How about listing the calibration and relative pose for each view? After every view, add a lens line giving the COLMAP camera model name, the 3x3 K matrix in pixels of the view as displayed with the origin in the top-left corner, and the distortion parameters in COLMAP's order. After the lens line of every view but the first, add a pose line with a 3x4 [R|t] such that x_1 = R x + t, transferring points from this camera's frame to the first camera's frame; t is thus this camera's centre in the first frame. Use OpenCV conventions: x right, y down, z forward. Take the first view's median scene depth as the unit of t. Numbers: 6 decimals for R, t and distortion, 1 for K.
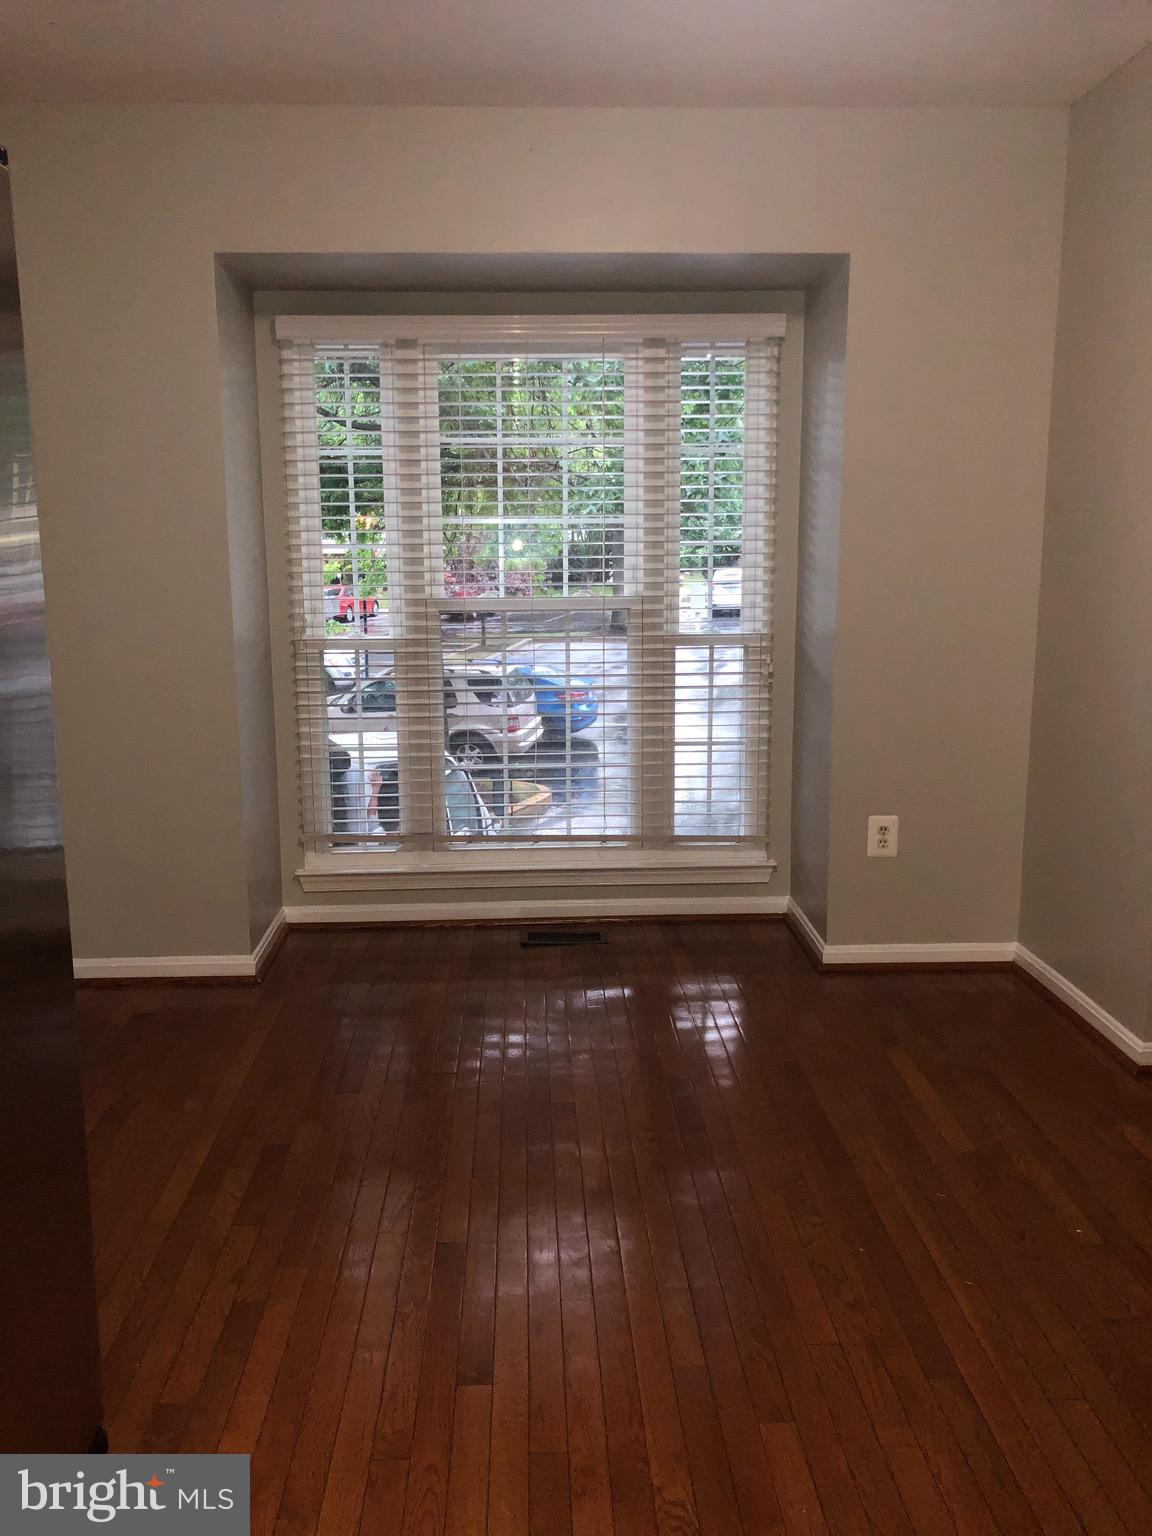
lens RADIAL K [[1263.7, 0, 571.3], [0, 1263.7, 773.8], [0, 0, 1]] dist [0.012932, -0.013696]
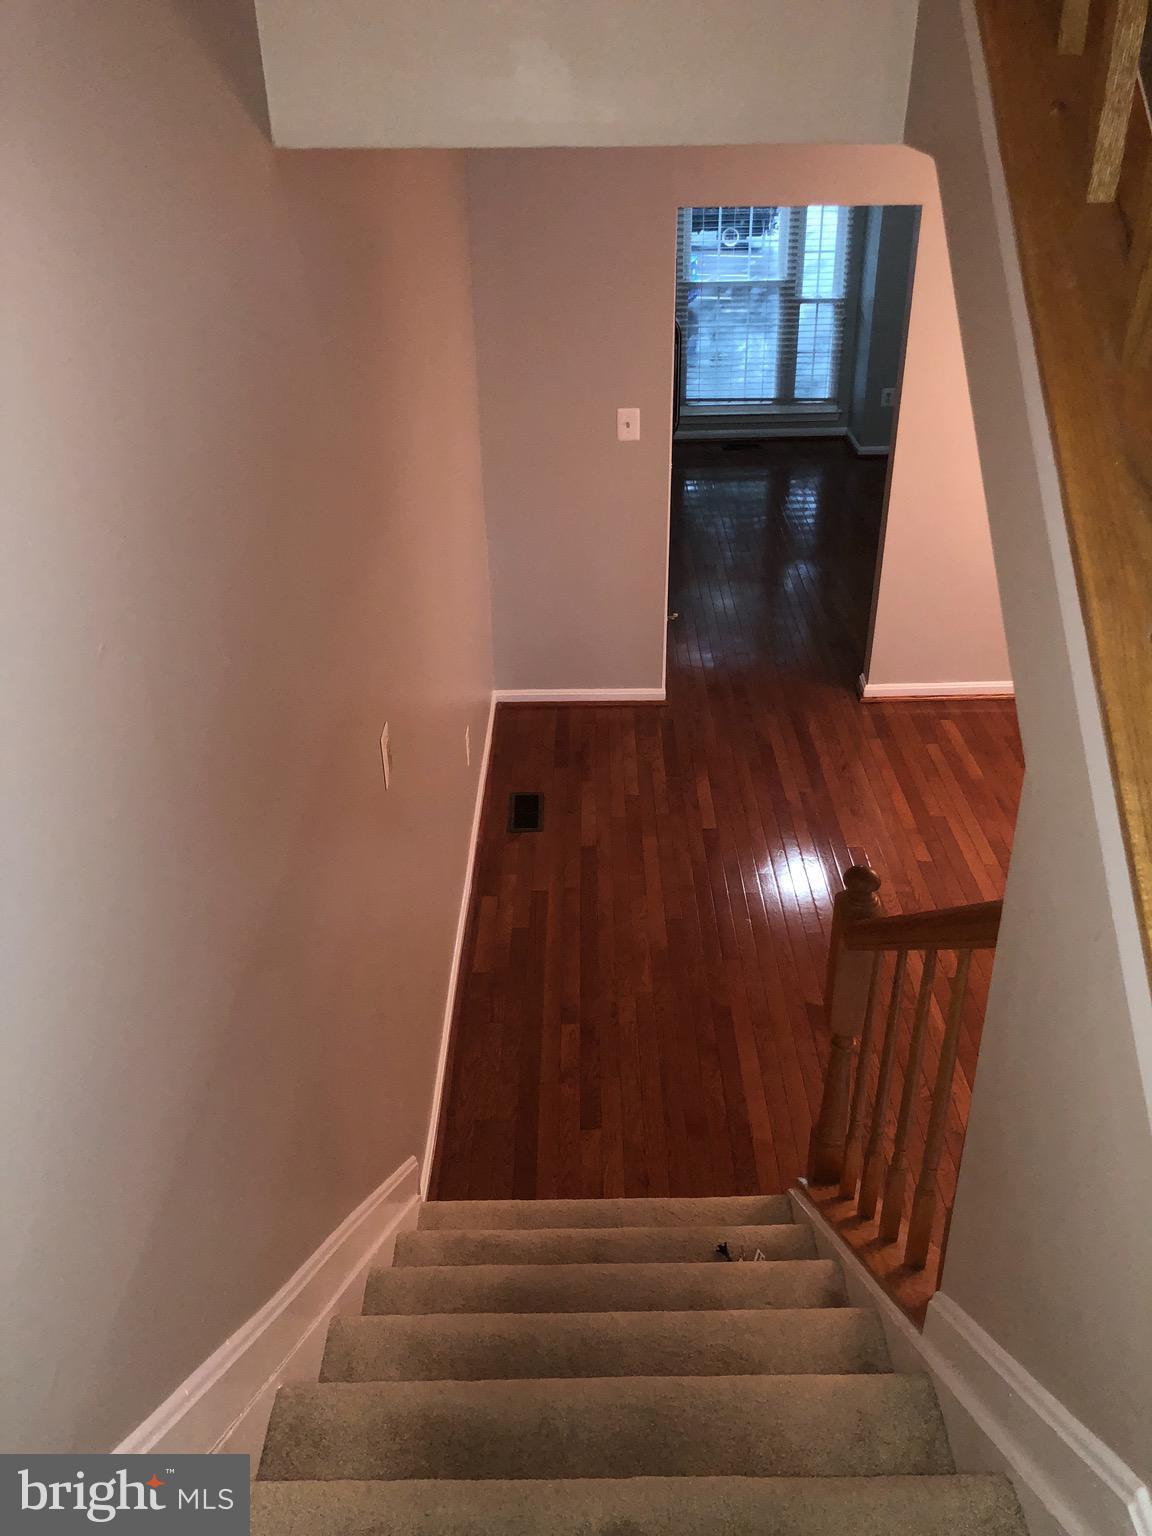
lens RADIAL K [[1263.7, 0, 575.7], [0, 1263.7, 781.6], [0, 0, 1]] dist [0.012932, -0.013696]
pose [[0.998613, 0.014292, -0.050680, -0.175906], [0.003327, 0.943413, 0.331605, -0.051775], [0.052551, -0.331313, 0.942056, -1.290430]]
